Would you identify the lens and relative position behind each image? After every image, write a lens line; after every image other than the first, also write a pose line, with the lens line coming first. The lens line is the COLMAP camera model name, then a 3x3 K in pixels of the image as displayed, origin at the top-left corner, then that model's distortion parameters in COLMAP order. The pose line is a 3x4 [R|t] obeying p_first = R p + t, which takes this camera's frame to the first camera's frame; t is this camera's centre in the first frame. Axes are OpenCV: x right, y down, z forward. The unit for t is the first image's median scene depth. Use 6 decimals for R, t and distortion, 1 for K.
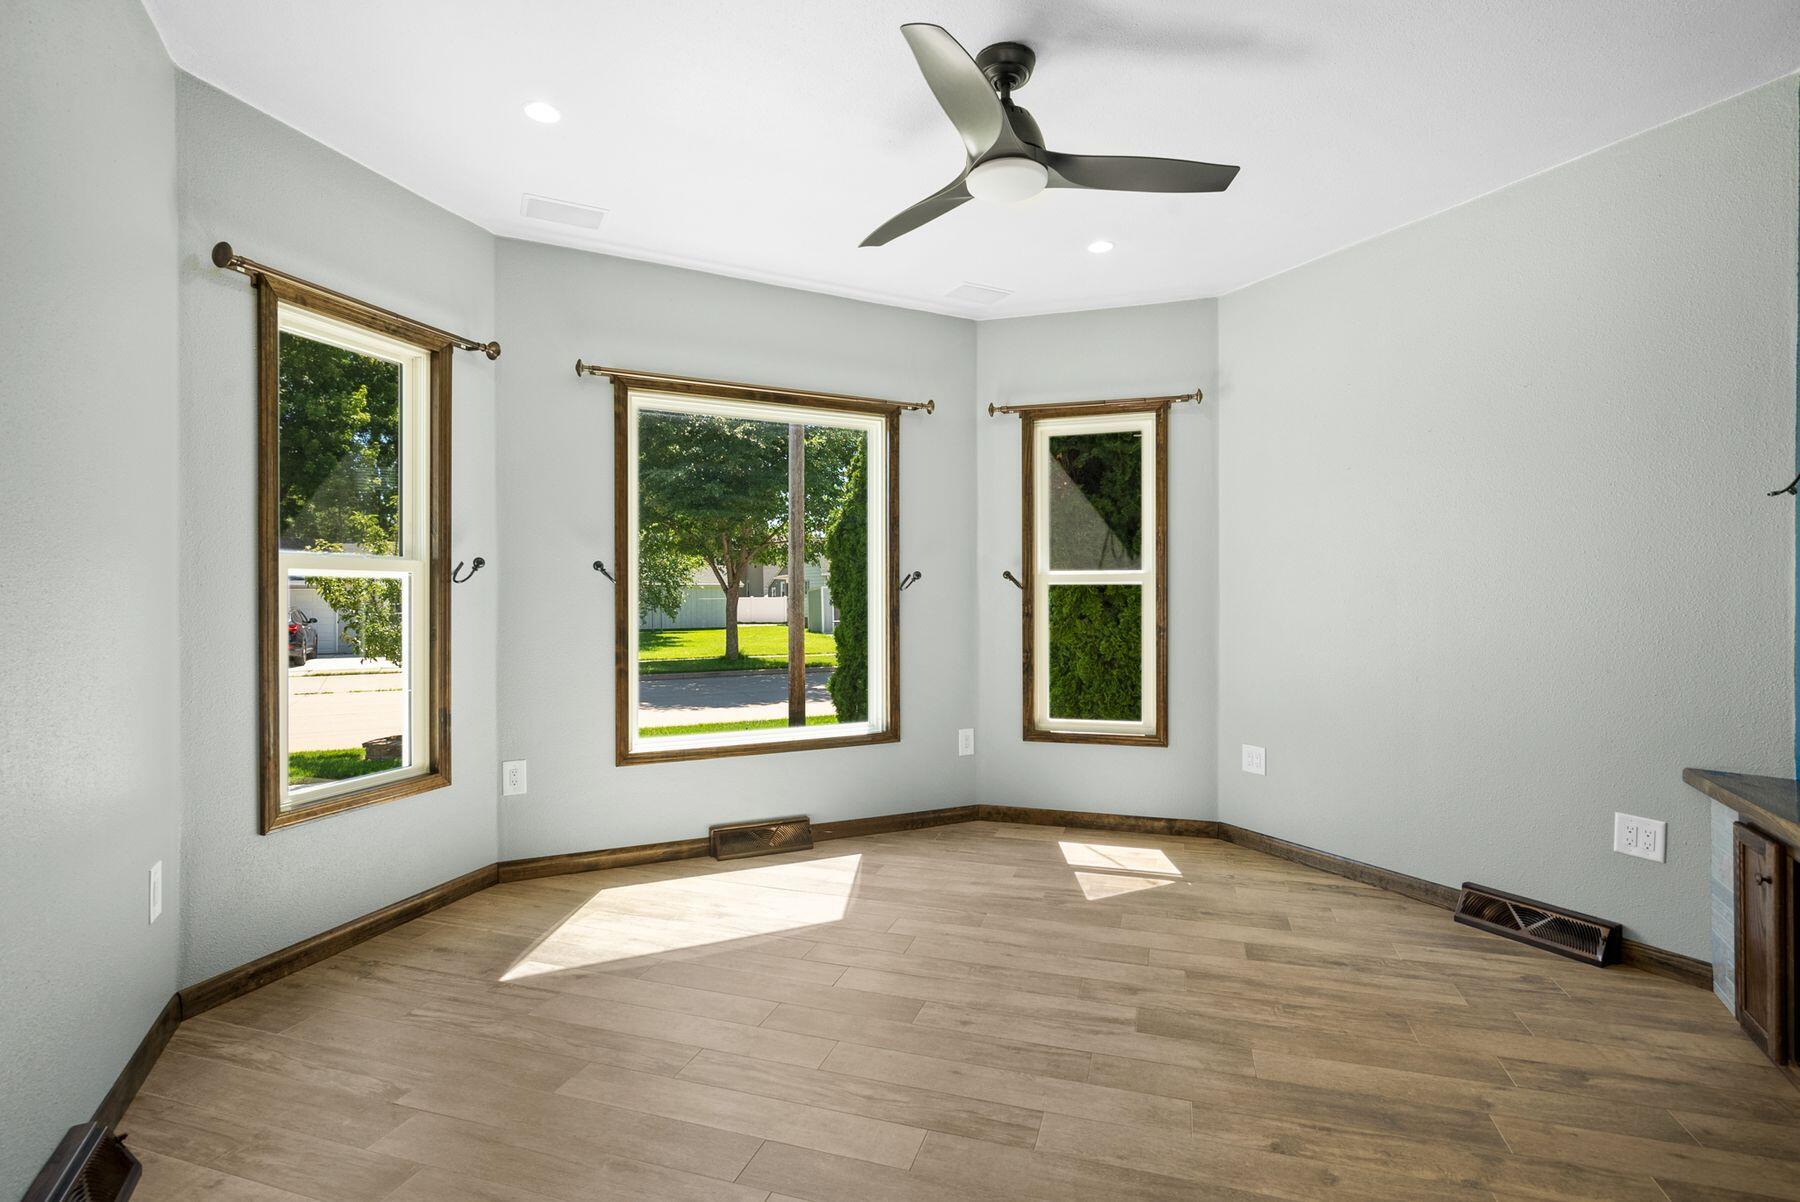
lens RADIAL K [[865.5, 0, 893.0], [0, 865.5, 598.6], [0, 0, 1]] dist [0.001494, 0.000615]
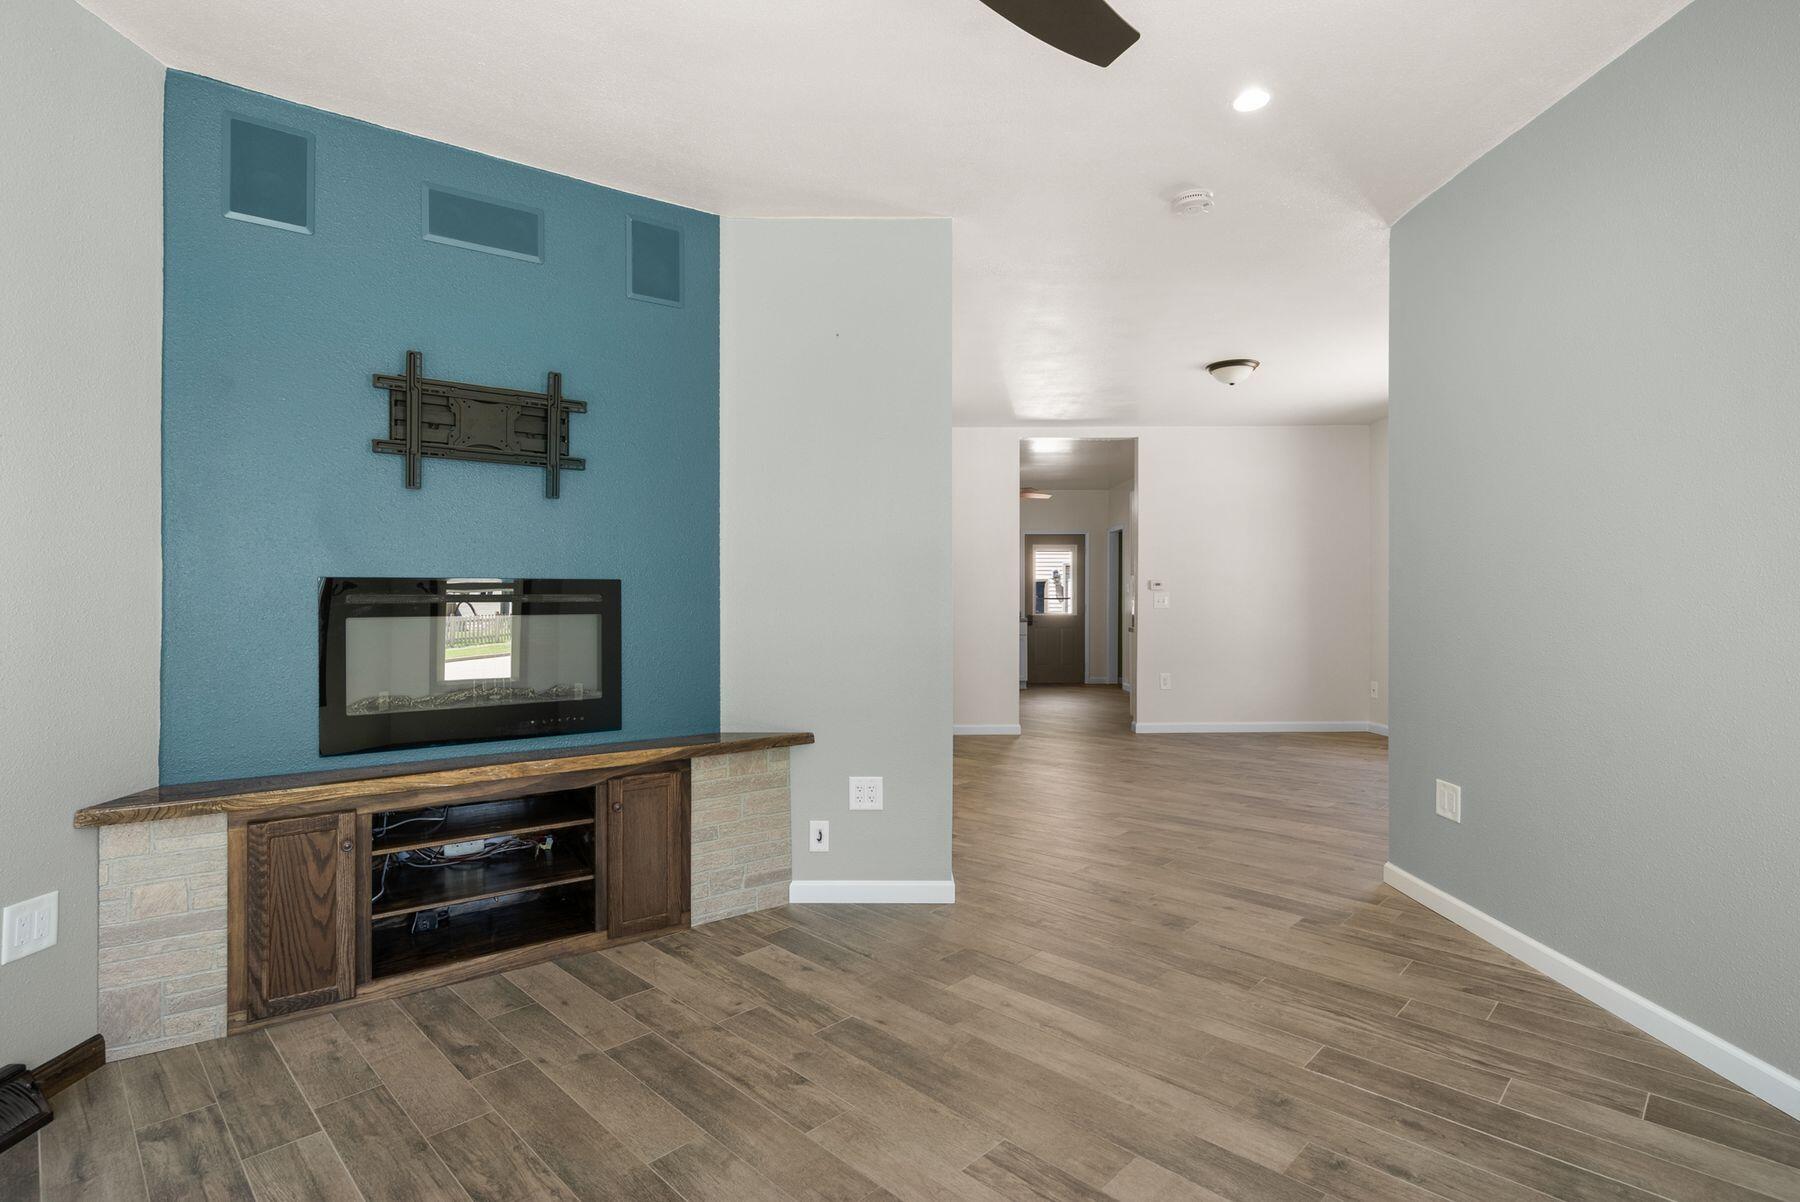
lens RADIAL K [[871.4, 0, 898.5], [0, 871.4, 611.8], [0, 0, 1]] dist [-0.000108, 0.000766]
pose [[-0.892658, -0.000451, 0.450735, -0.081841], [0.008098, 0.999822, 0.017037, 0.001293], [-0.450662, 0.018858, -0.892495, 0.864243]]
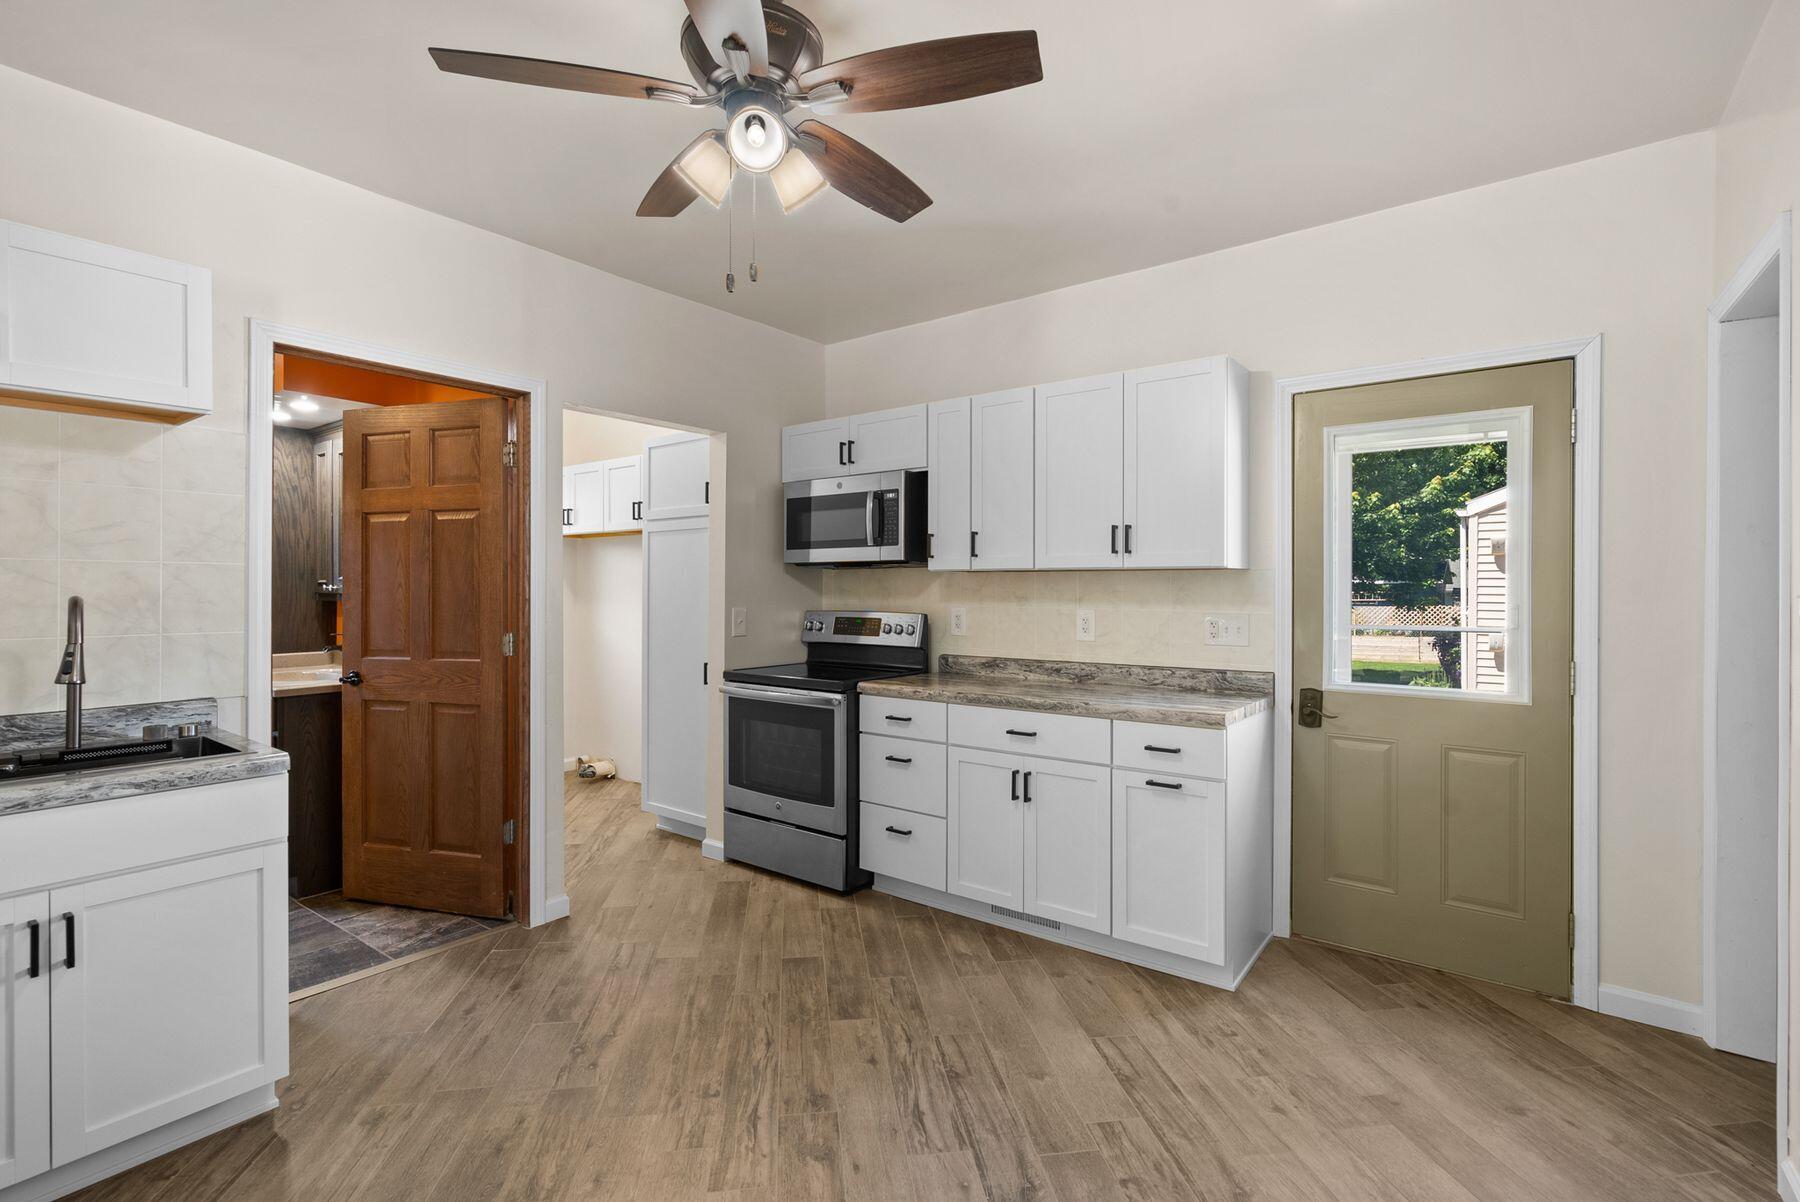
lens RADIAL K [[828.0, 0, 894.4], [0, 828.0, 586.2], [0, 0, 1]] dist [-0.002136, 0.001075]
pose [[-0.426162, 0.006800, 0.904621, 0.302667], [0.004213, 0.999976, -0.005532, -0.023375], [-0.904637, 0.001454, -0.426180, -1.170433]]
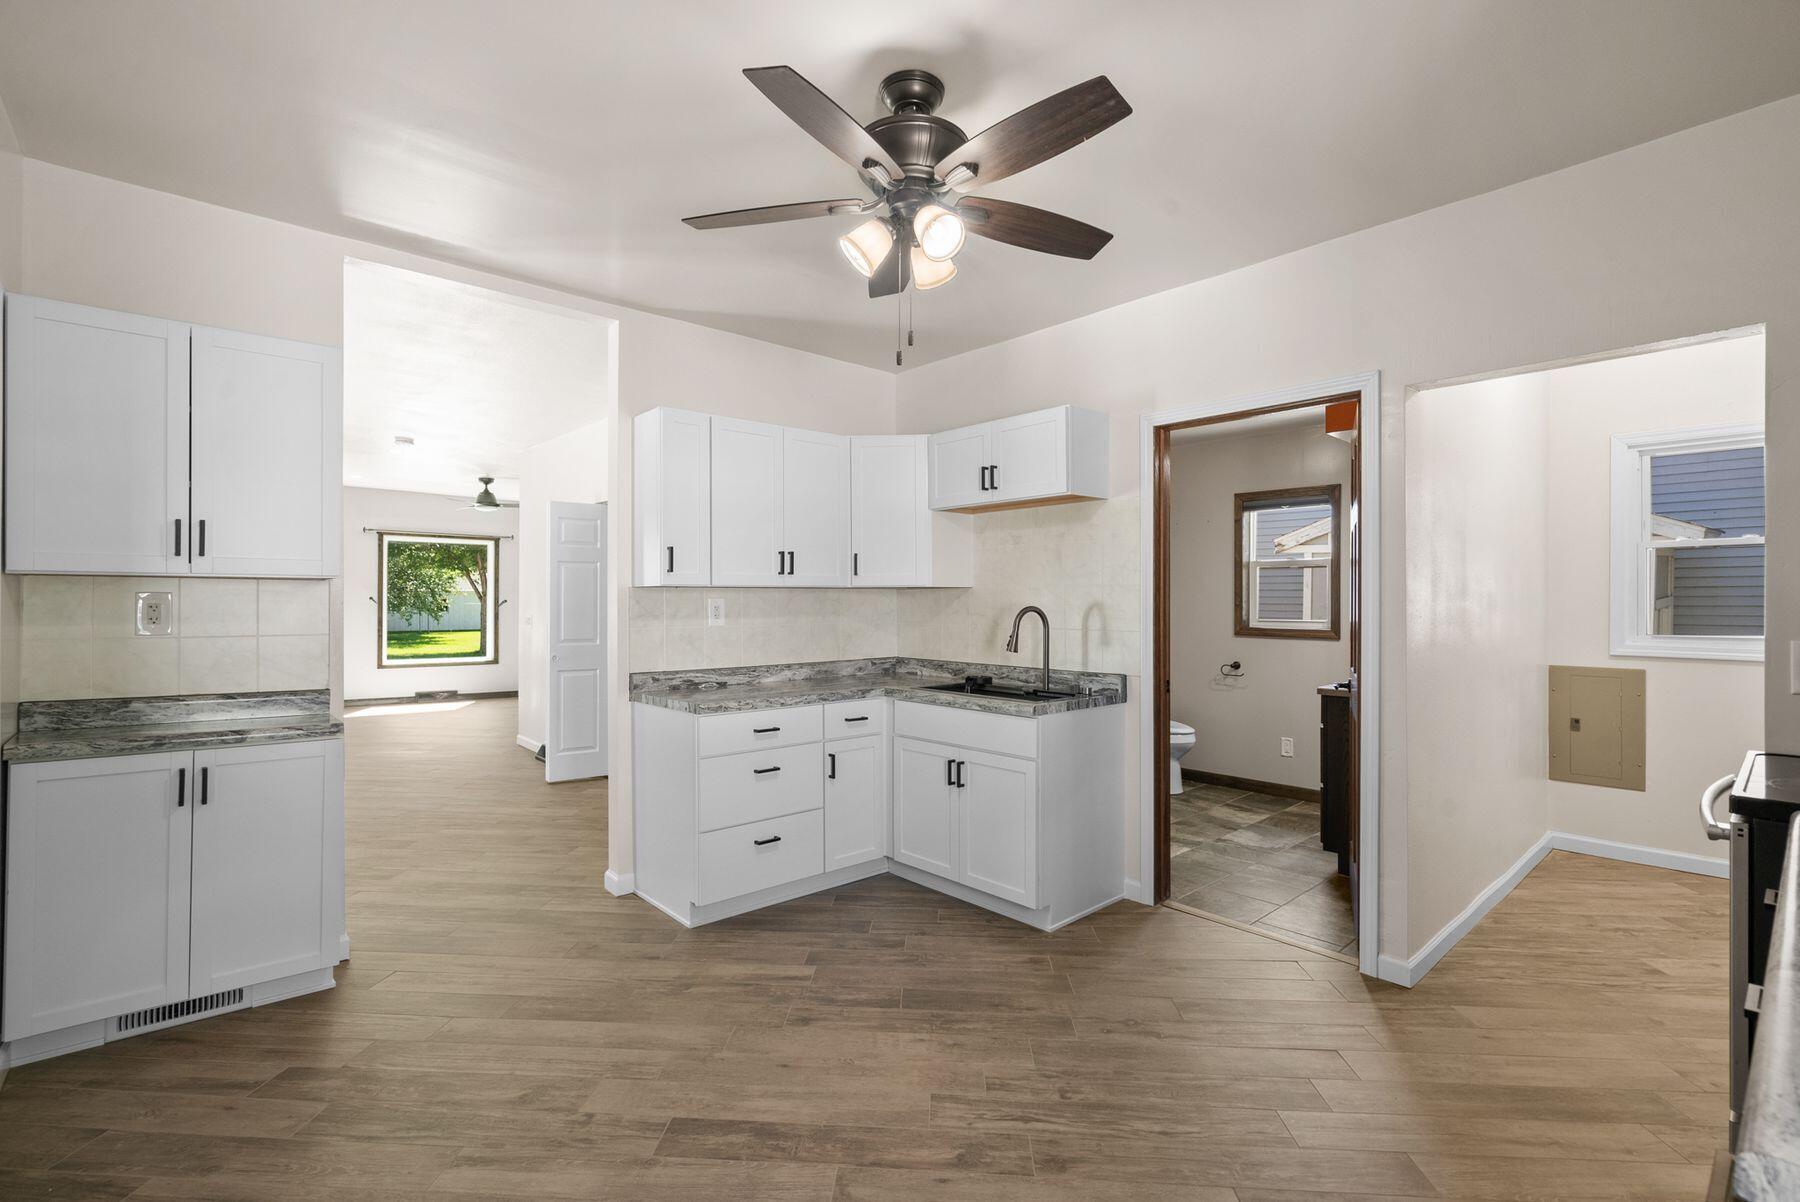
lens RADIAL K [[819.3, 0, 896.9], [0, 819.3, 598.7], [0, 0, 1]] dist [-0.001937, 0.000673]
pose [[0.968951, 0.007938, 0.247125, 0.577933], [-0.006302, 0.999953, -0.007411, -0.022997], [-0.247172, 0.005624, 0.968955, -1.757571]]
